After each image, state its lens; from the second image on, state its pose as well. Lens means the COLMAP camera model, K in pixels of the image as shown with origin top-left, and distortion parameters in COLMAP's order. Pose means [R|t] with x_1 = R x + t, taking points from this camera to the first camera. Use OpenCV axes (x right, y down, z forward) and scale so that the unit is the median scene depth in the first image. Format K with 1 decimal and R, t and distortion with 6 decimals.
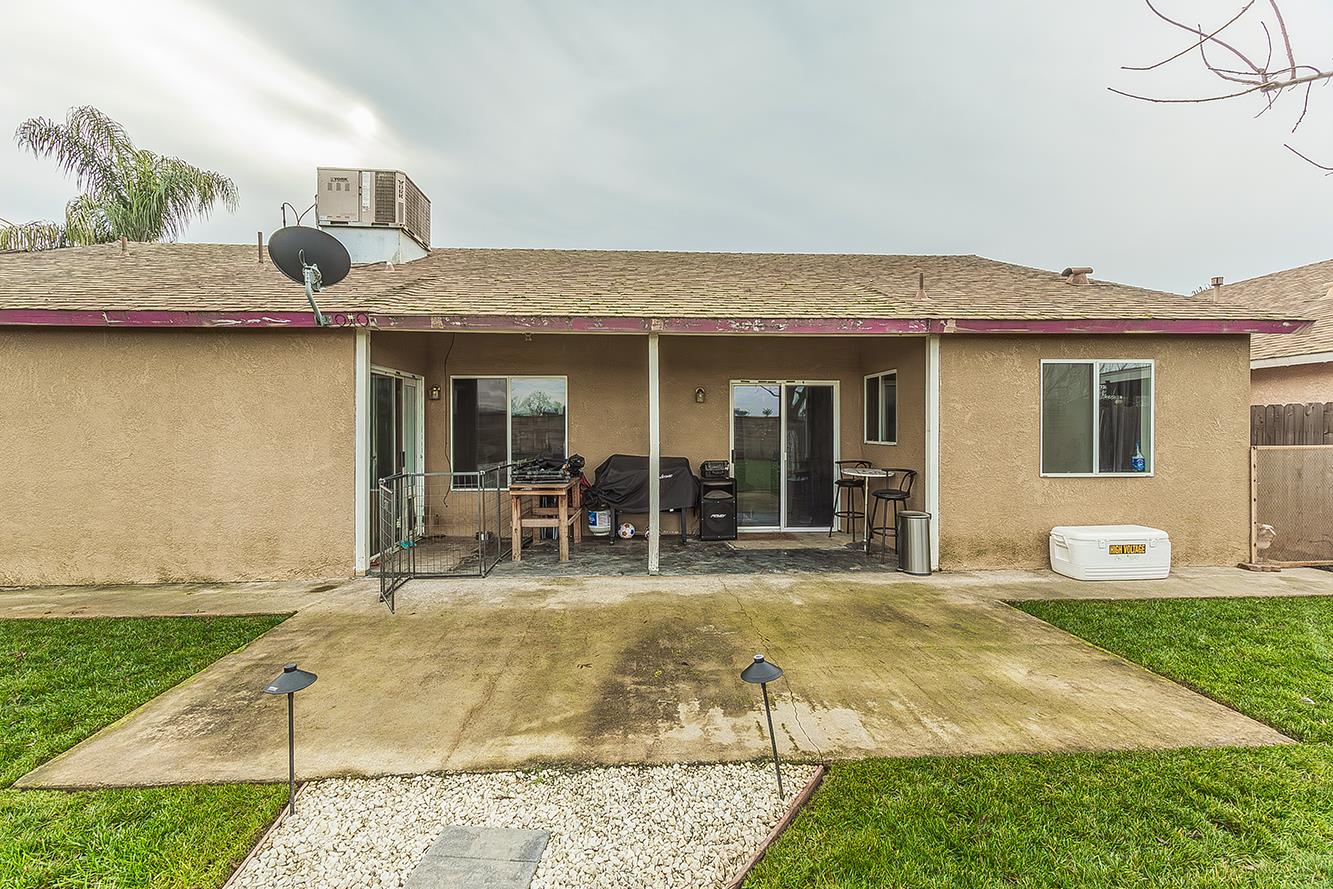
lens RADIAL K [[557.6, 0, 666.8], [0, 557.6, 418.1], [0, 0, 1]] dist [0.001943, -0.000574]
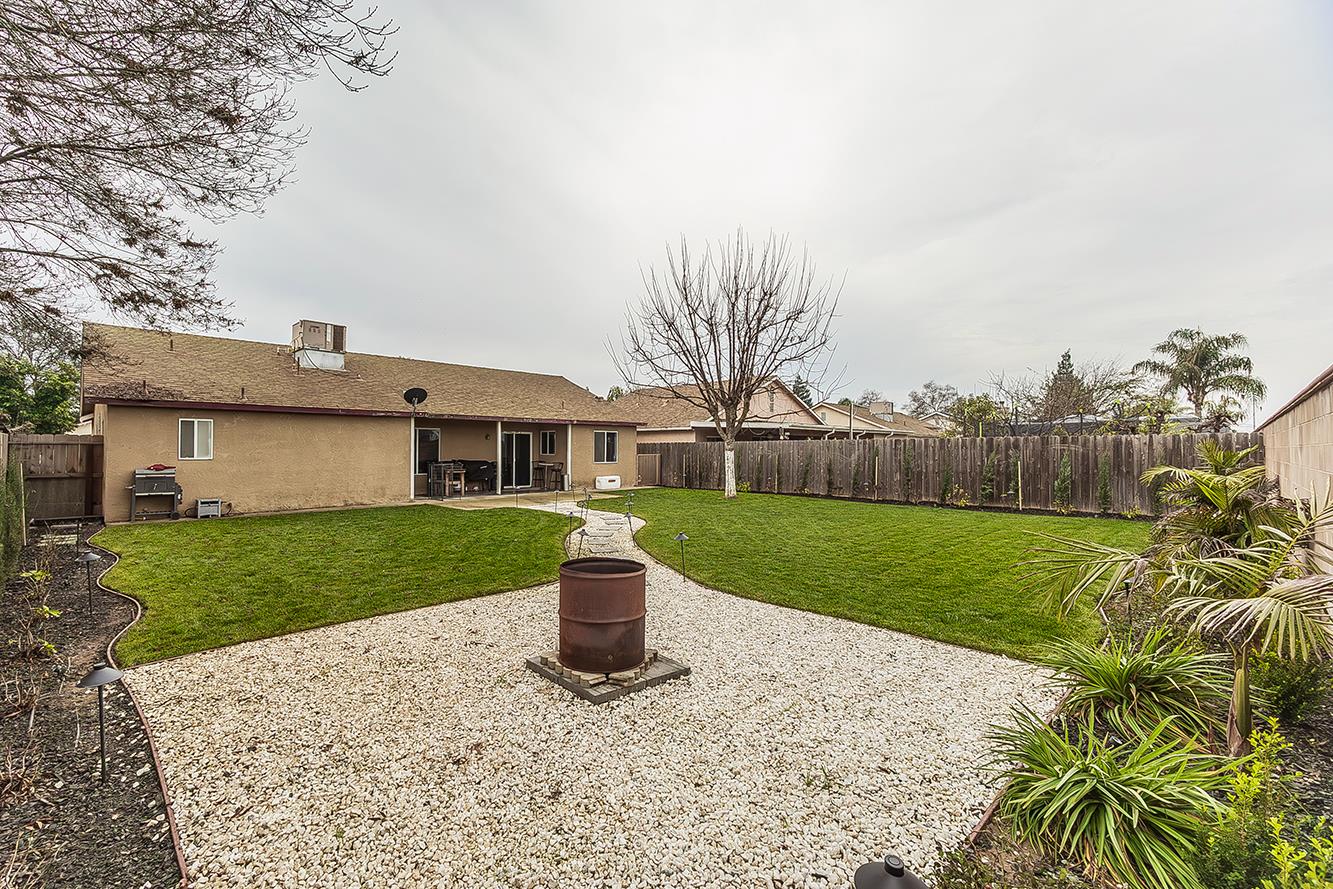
lens RADIAL K [[557.6, 0, 666.8], [0, 557.6, 418.1], [0, 0, 1]] dist [0.001943, -0.000574]
pose [[0.698655, 0.040159, 0.714331, -1.603772], [-0.013886, 0.998996, -0.042581, -0.039491], [-0.715324, 0.019830, 0.698511, -1.880343]]
